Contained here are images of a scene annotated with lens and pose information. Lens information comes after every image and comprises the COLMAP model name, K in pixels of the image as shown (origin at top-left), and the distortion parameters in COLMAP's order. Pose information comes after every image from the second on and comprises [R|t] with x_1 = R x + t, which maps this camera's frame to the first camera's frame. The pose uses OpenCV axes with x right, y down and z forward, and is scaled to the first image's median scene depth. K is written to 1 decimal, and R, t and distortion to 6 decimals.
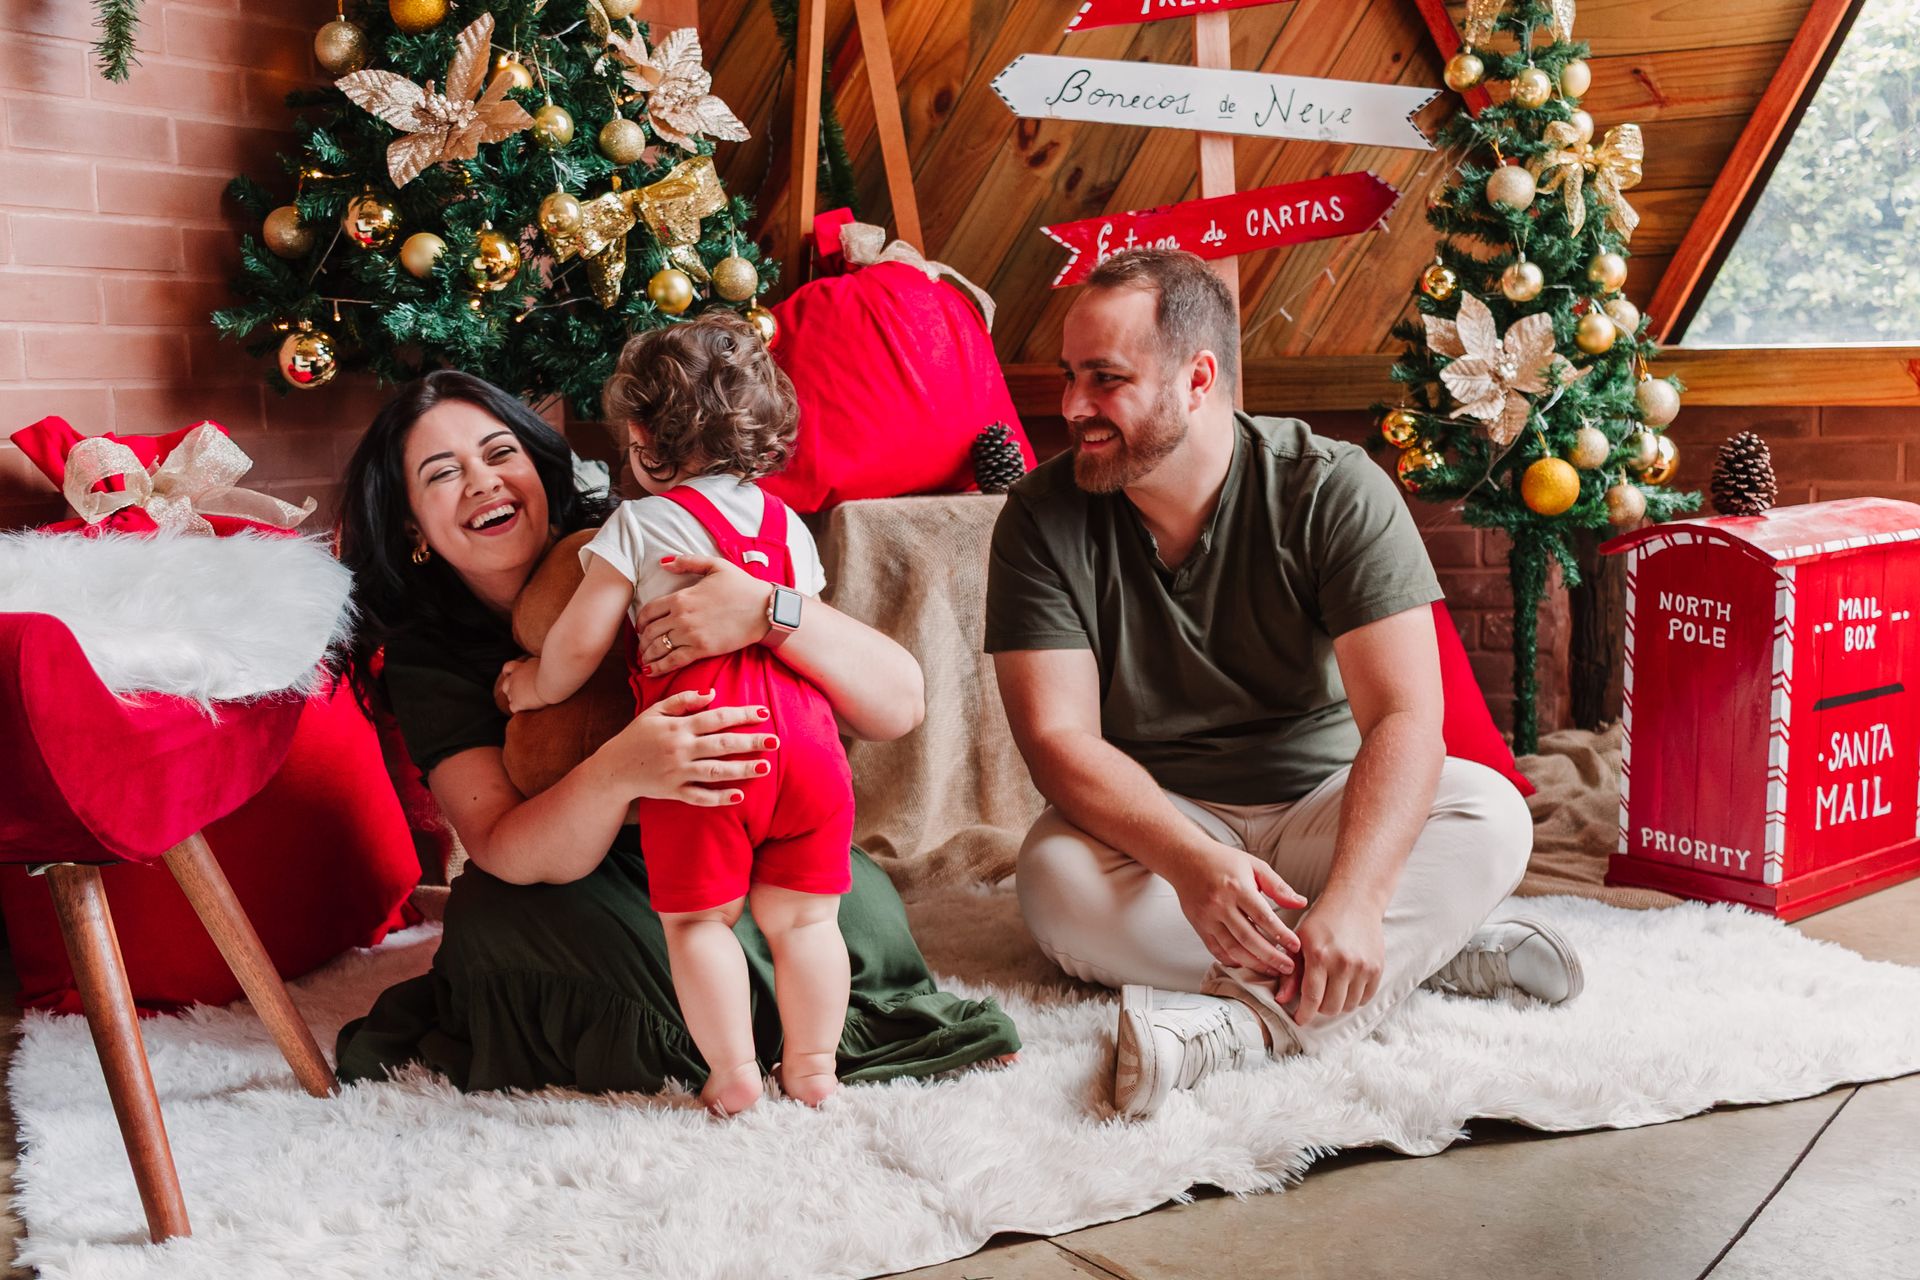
lens RADIAL K [[2110.4, 0, 949.9], [0, 2110.4, 635.6], [0, 0, 1]] dist [0.004371, 0.021348]
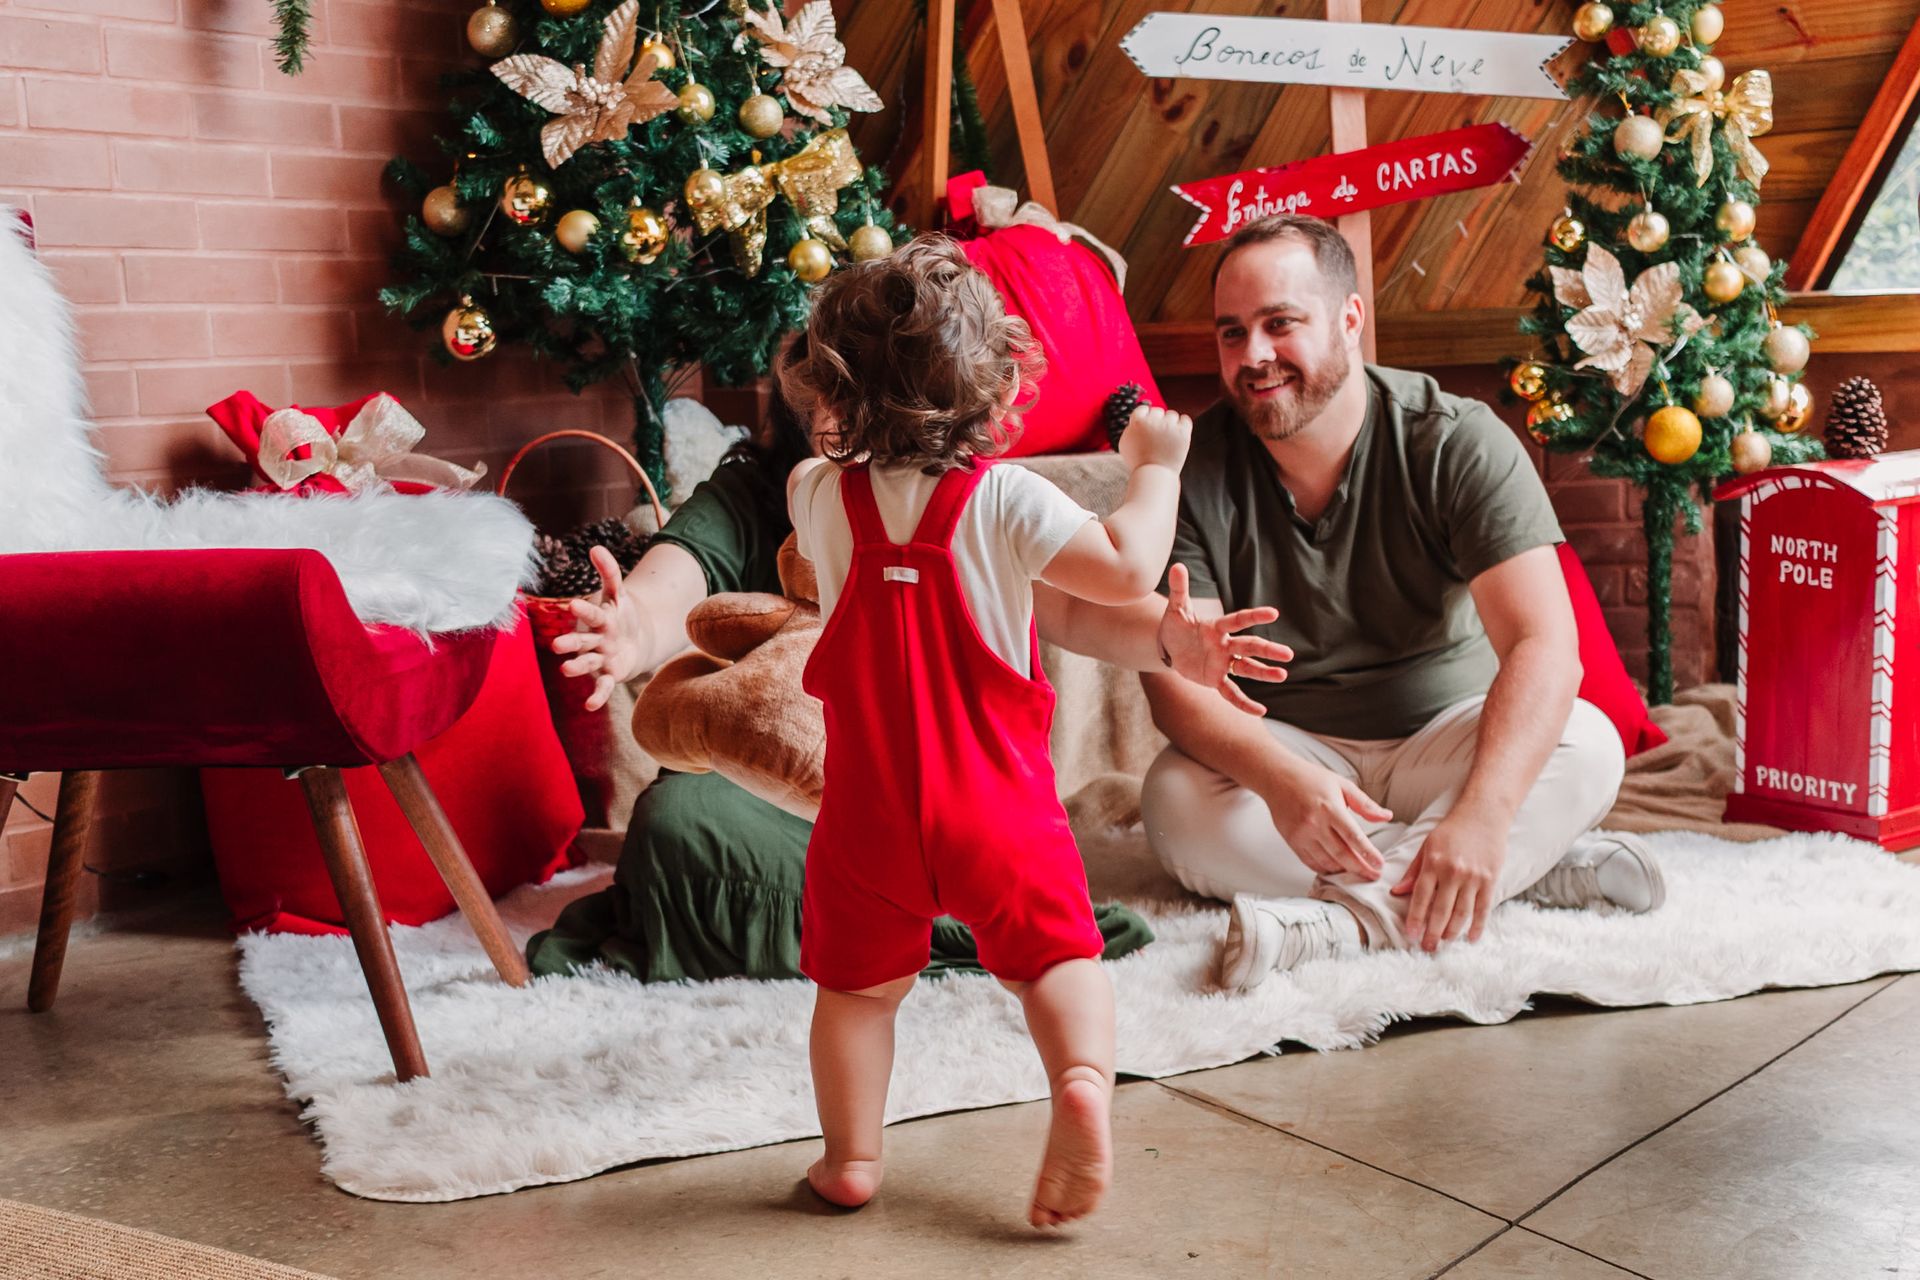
lens RADIAL K [[2494.4, 0, 982.7], [0, 2494.4, 749.4], [0, 0, 1]] dist [0.006035, 0.025985]
pose [[0.998397, -0.009536, -0.055783, 0.018692], [0.011862, 0.999067, 0.041517, 0.026670], [0.055335, -0.042112, 0.997579, -0.223325]]
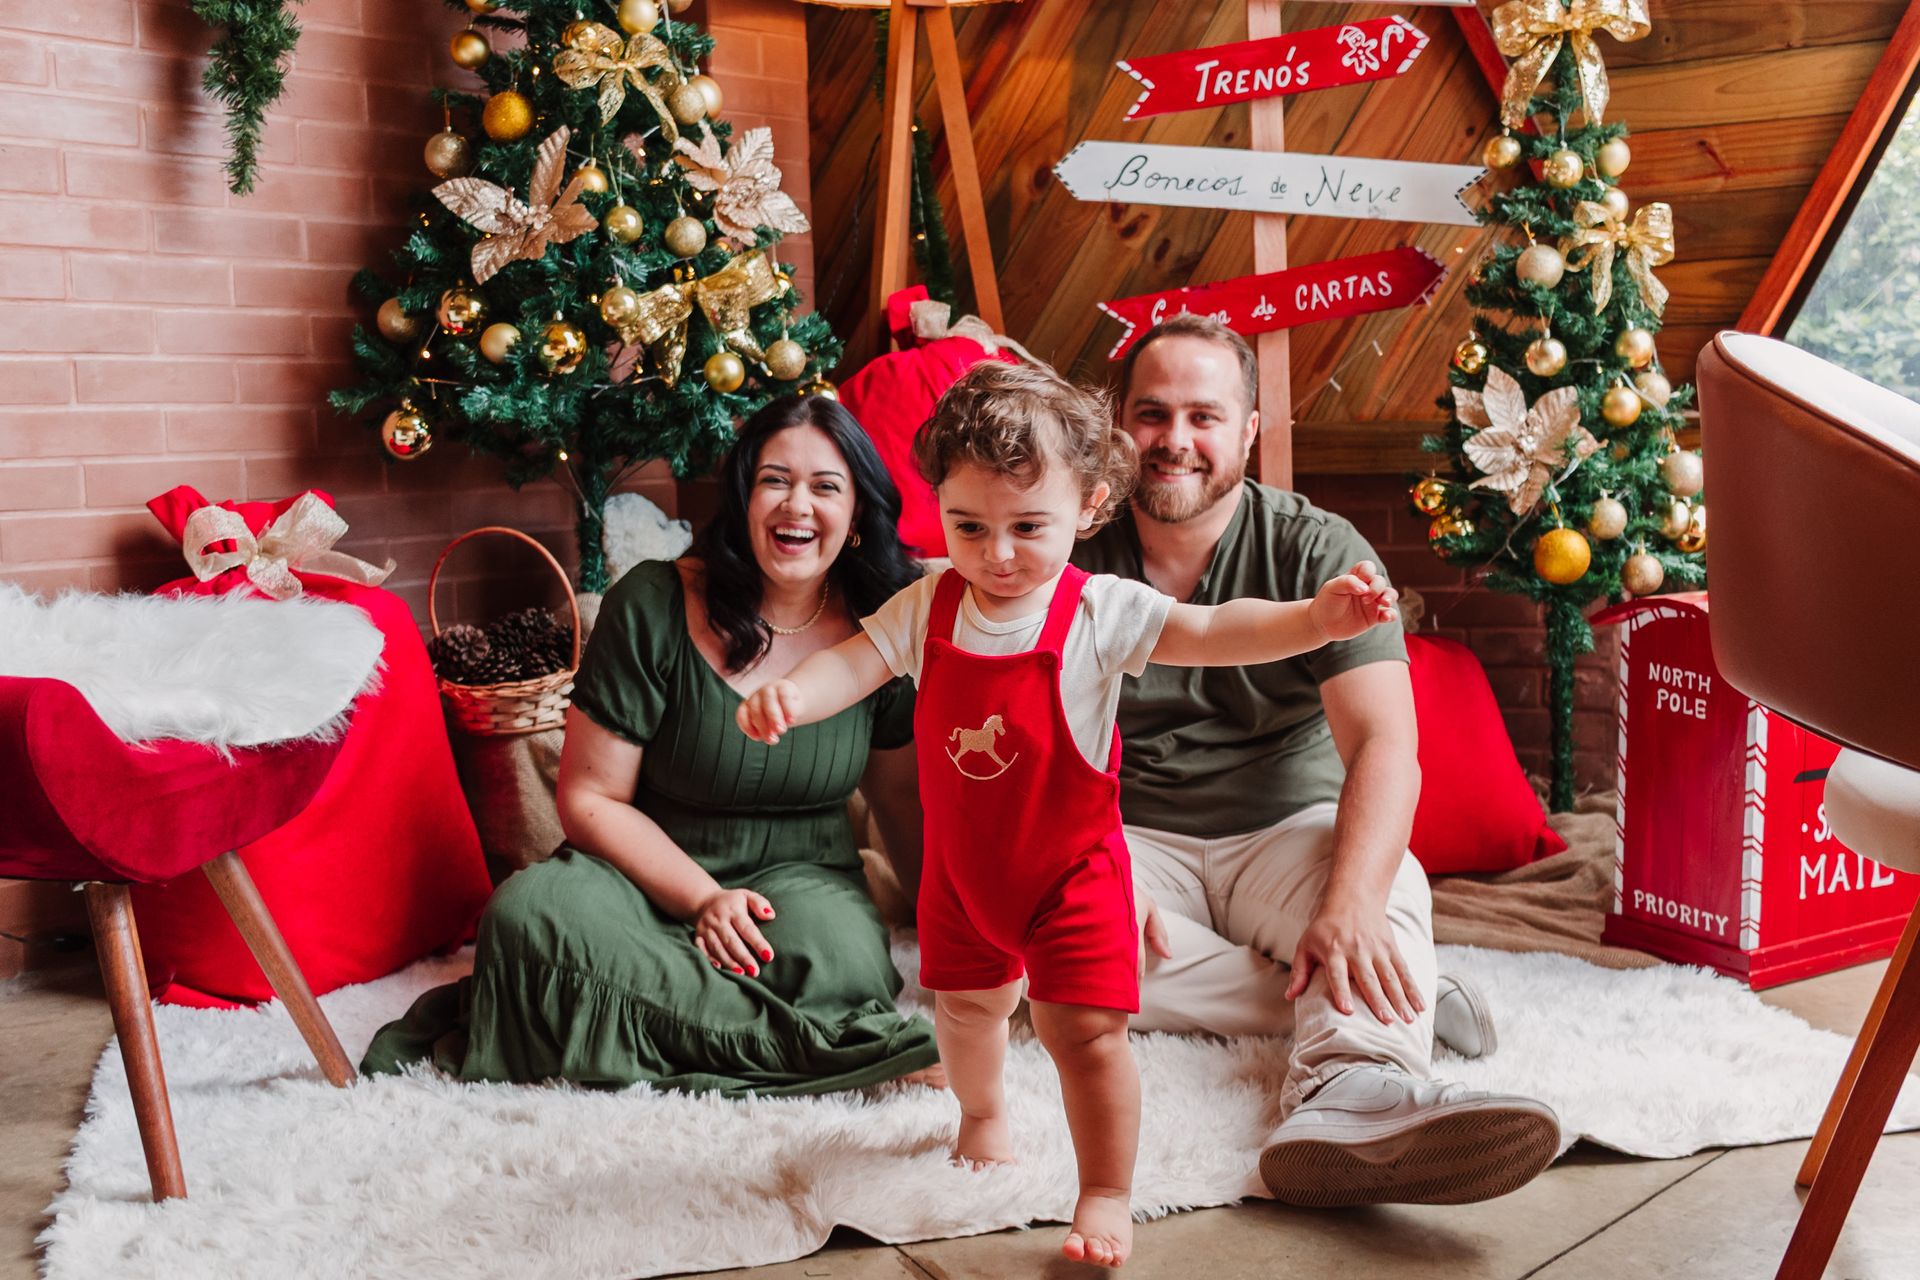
lens RADIAL K [[2112.2, 0, 946.3], [0, 2112.2, 634.0], [0, 0, 1]] dist [0.005337, 0.025771]
pose [[0.988756, 0.018026, -0.148448, 0.140748], [-0.018984, 0.999807, -0.005045, -0.021600], [0.148328, 0.007807, 0.988907, -0.070578]]
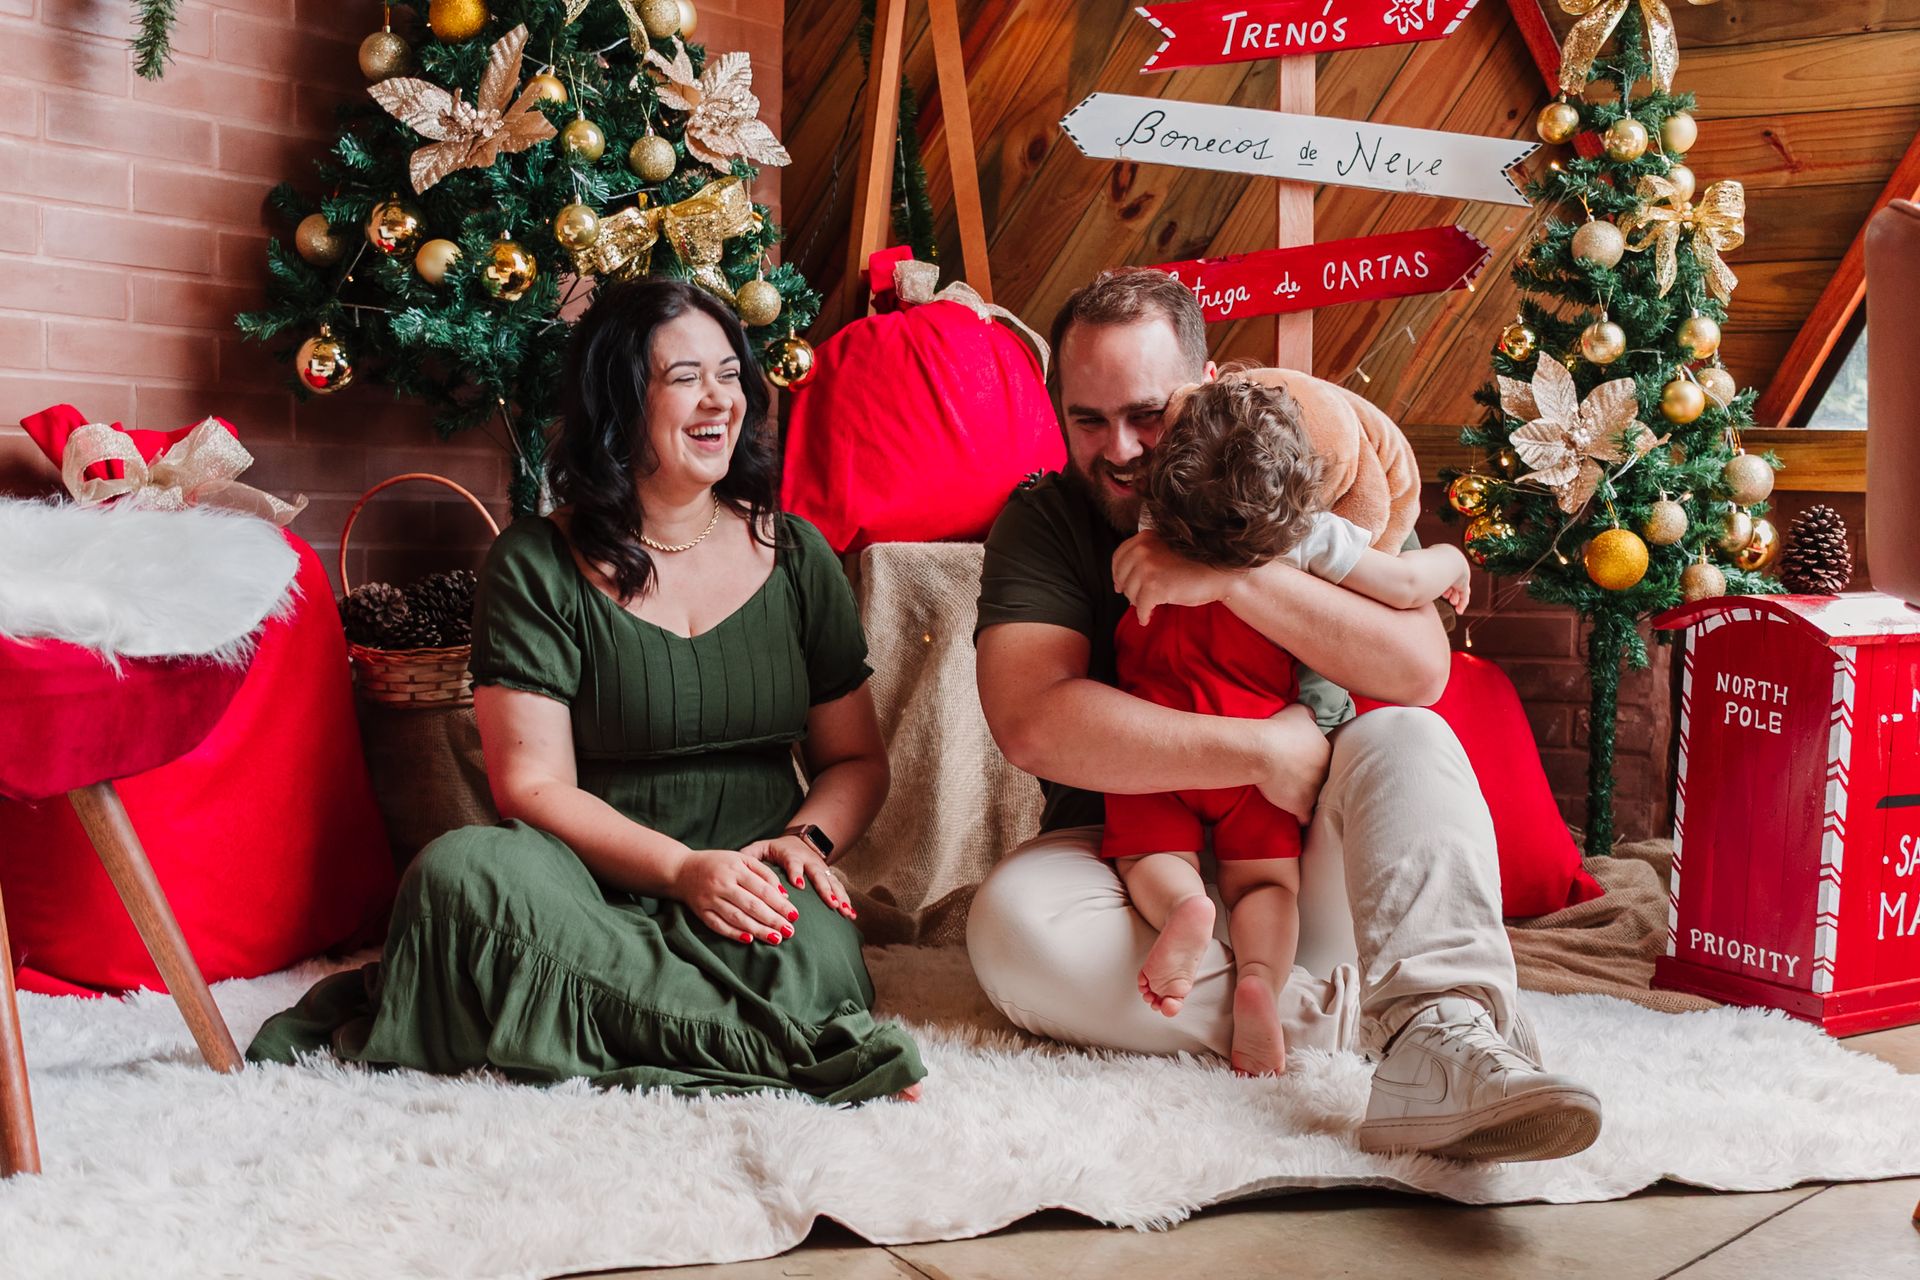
lens RADIAL K [[2265.8, 0, 952.5], [0, 2265.8, 681.7], [0, 0, 1]] dist [0.002085, 0.036787]
pose [[0.992873, 0.054234, -0.106119, 0.102839], [-0.058774, 0.997465, -0.040126, 0.040656], [0.103674, 0.046078, 0.993543, -0.021334]]
